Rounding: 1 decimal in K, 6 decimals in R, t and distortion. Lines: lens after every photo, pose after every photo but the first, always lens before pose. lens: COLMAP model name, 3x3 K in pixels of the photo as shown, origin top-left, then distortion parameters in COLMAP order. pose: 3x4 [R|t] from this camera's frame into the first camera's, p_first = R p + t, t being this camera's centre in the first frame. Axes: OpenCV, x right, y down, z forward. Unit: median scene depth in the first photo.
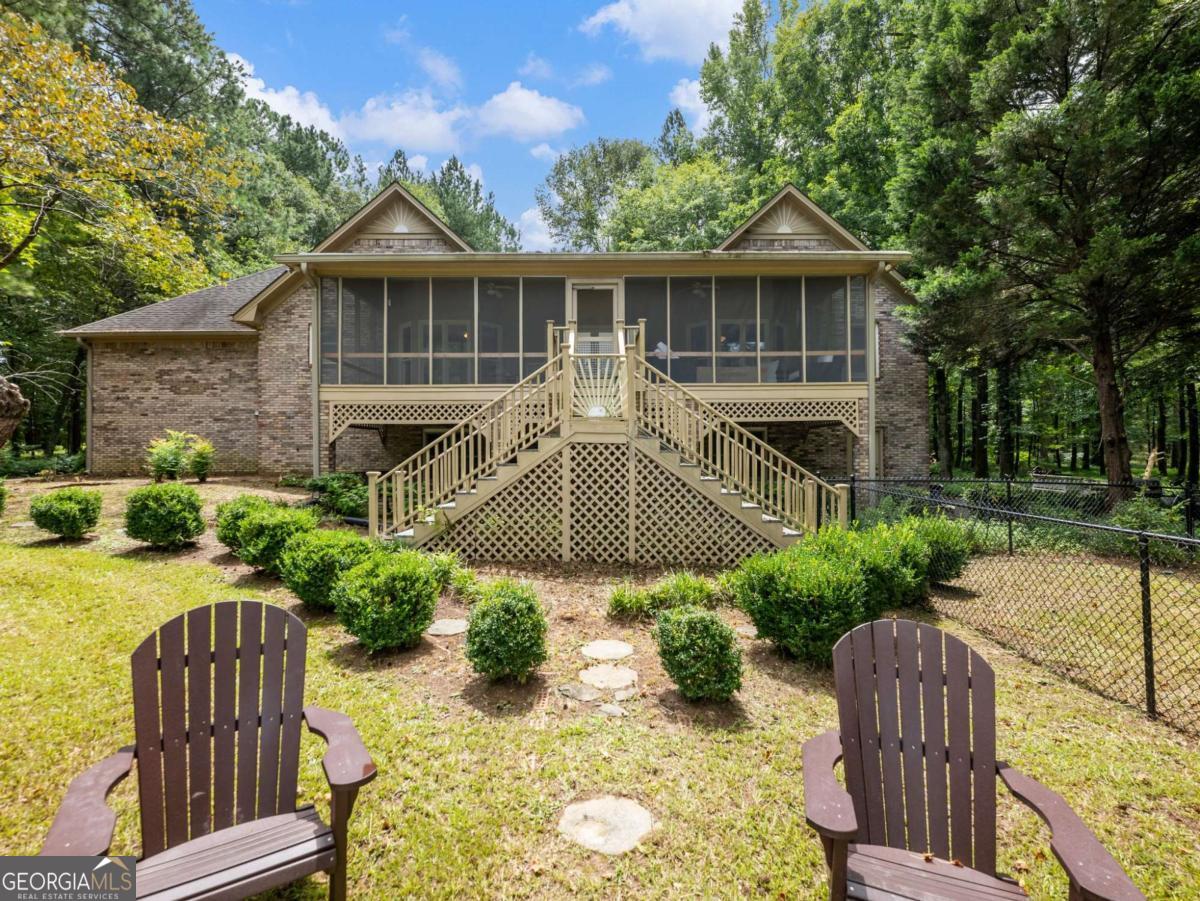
lens RADIAL K [[548.0, 0, 600.0], [0, 548.0, 450.5], [0, 0, 1]] dist [0.002015, -0.000845]
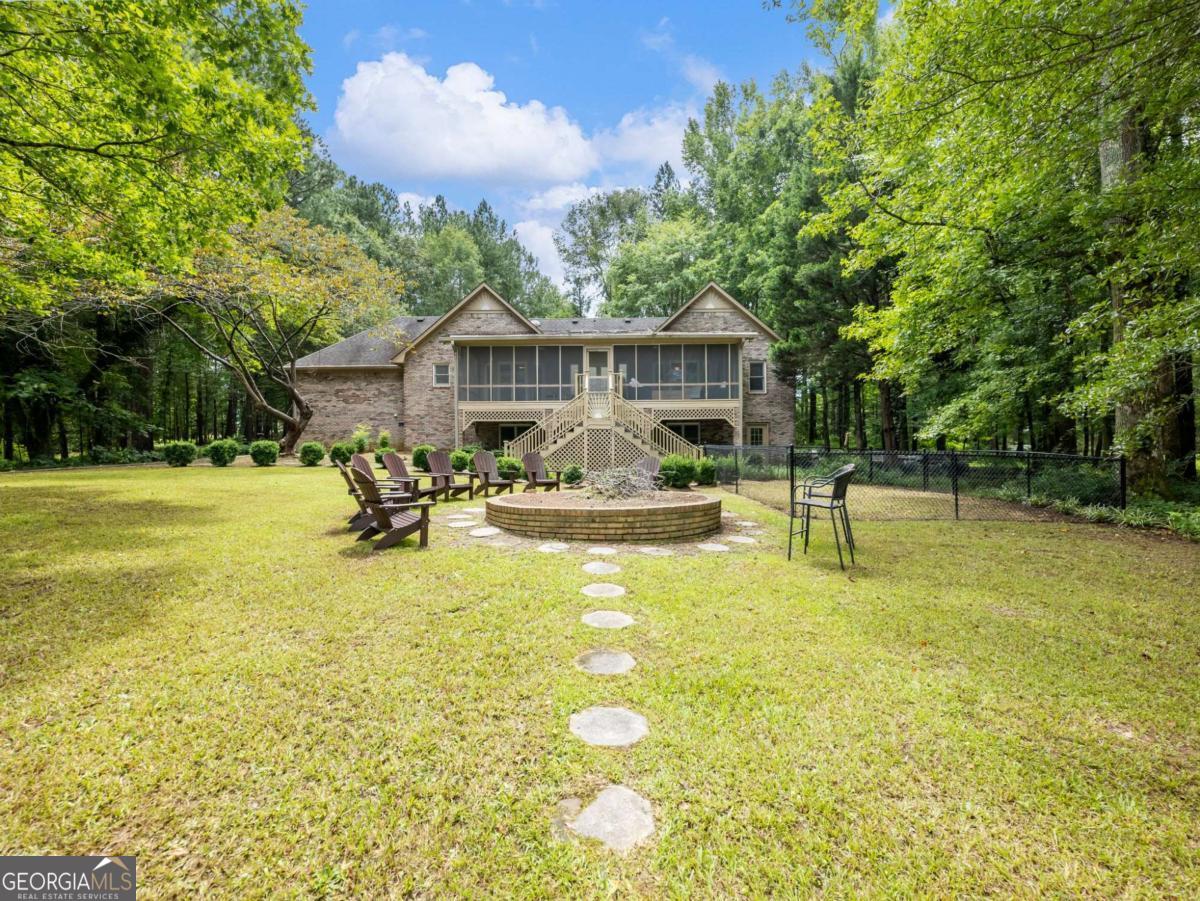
lens RADIAL K [[548.0, 0, 600.0], [0, 548.0, 450.5], [0, 0, 1]] dist [0.002015, -0.000845]
pose [[0.999907, -0.002828, -0.013353, 0.017468], [0.002904, 0.999979, 0.005713, 0.034812], [0.013336, -0.005751, 0.999895, -0.722693]]
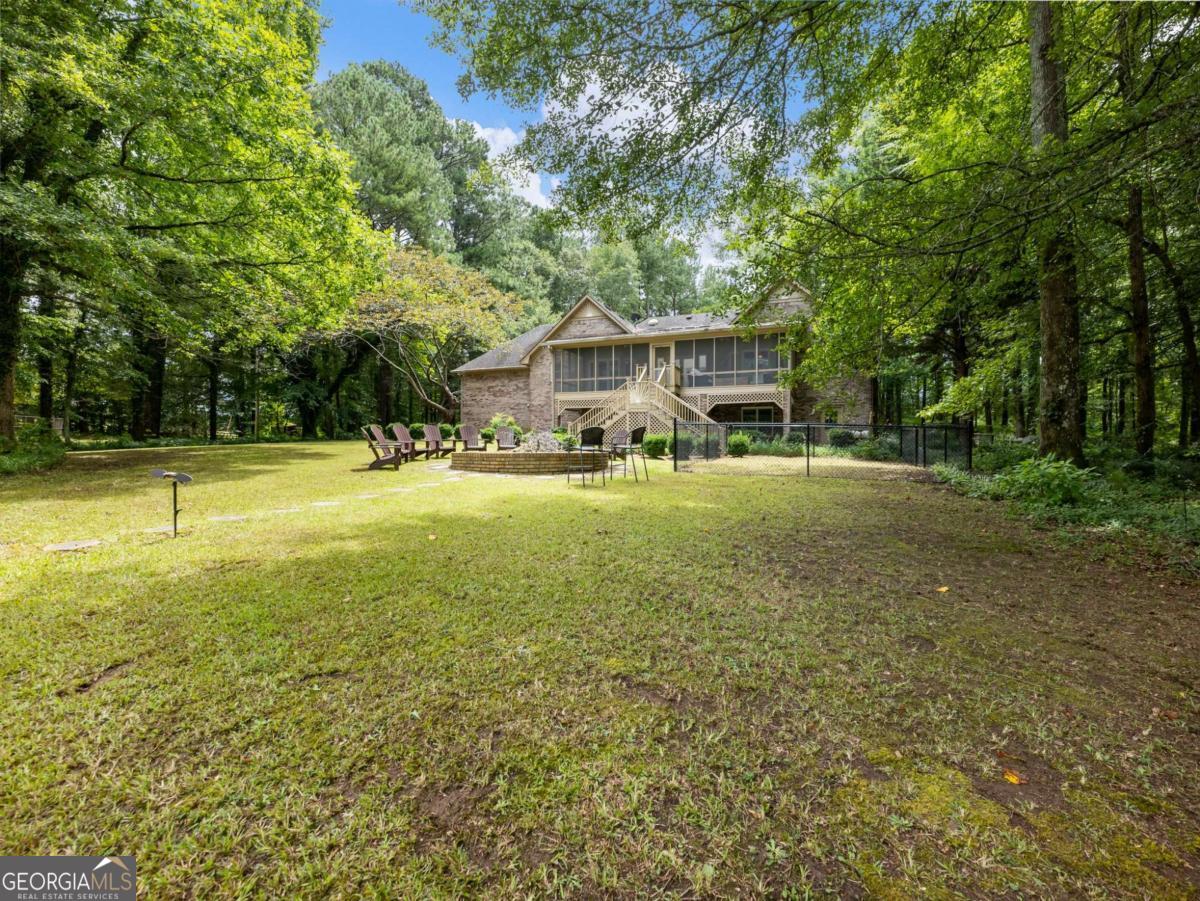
lens RADIAL K [[550.2, 0, 600.0], [0, 550.2, 450.5], [0, 0, 1]] dist [-0.000087, 0.000233]
pose [[0.923811, 0.008713, -0.382750, 0.483149], [-0.001276, 0.999806, 0.019680, 0.070091], [0.382847, -0.017692, 0.923642, -0.933090]]
